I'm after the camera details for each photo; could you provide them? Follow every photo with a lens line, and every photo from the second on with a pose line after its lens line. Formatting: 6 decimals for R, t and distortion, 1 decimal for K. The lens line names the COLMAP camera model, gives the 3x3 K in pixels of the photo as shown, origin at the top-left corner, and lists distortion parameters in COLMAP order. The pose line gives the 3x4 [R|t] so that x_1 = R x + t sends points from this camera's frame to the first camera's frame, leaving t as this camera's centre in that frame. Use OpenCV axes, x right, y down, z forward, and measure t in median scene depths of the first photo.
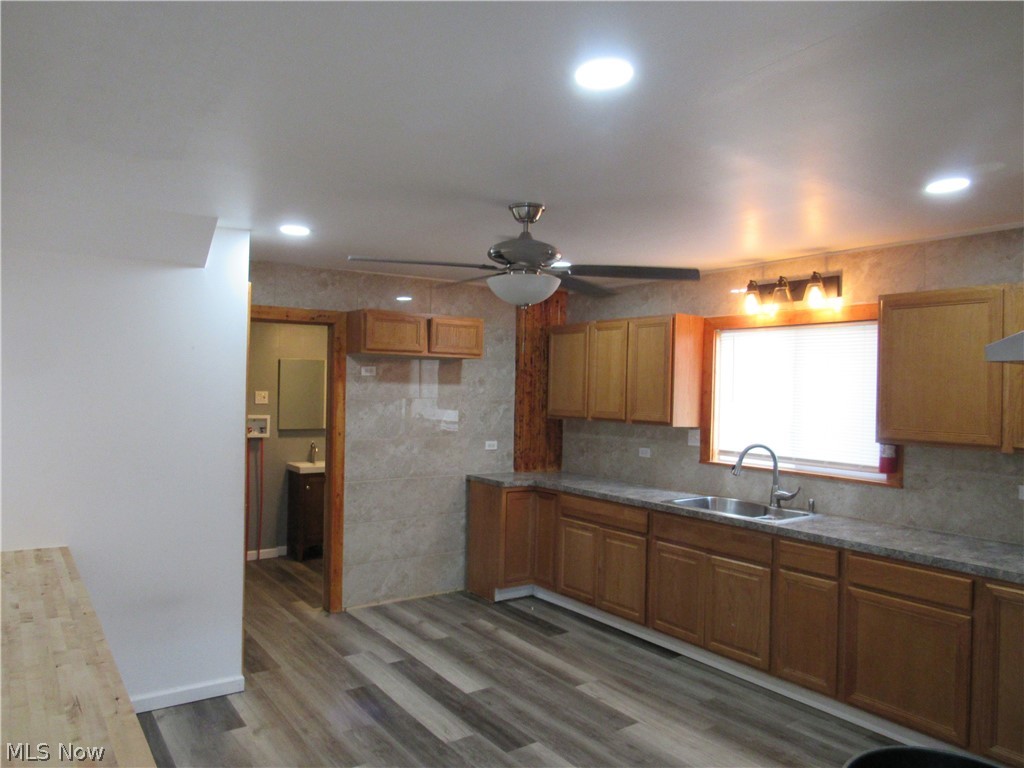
lens RADIAL K [[731.3, 0, 509.2], [0, 731.3, 385.8], [0, 0, 1]] dist [-0.020166, -0.001531]
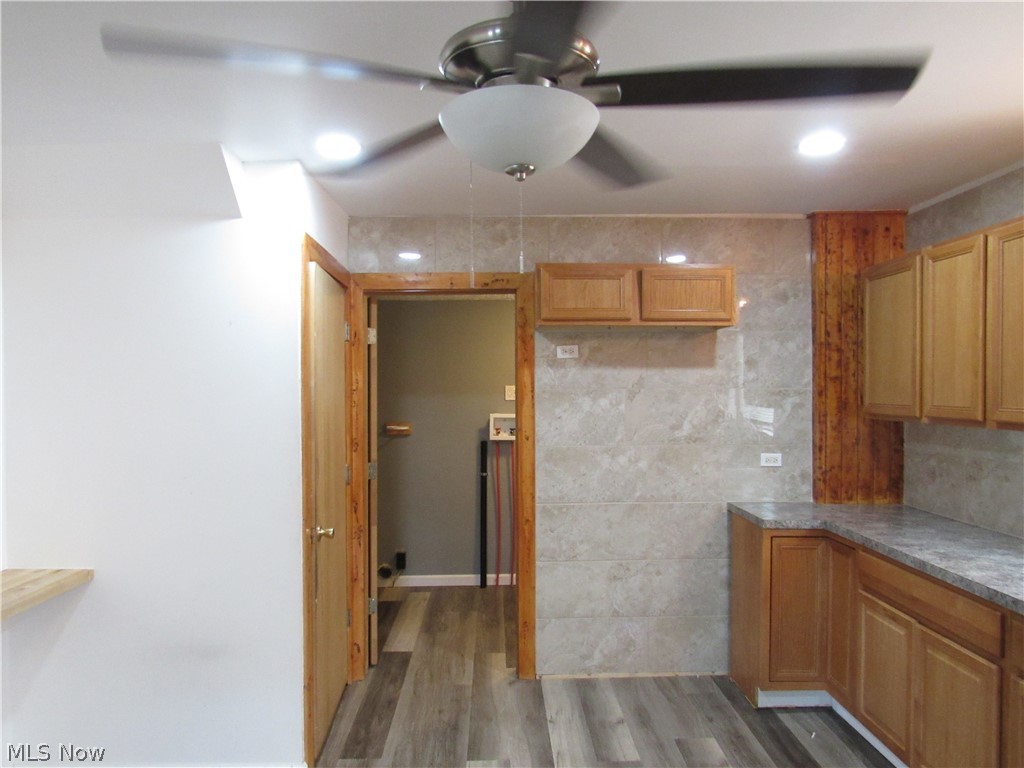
lens RADIAL K [[731.3, 0, 515.8], [0, 731.3, 384.3], [0, 0, 1]] dist [-0.020166, -0.001531]
pose [[0.832394, -0.021607, -0.553763, 0.161572], [0.019380, 0.999763, -0.009877, 0.017630], [0.553845, -0.002510, 0.832616, 0.361792]]
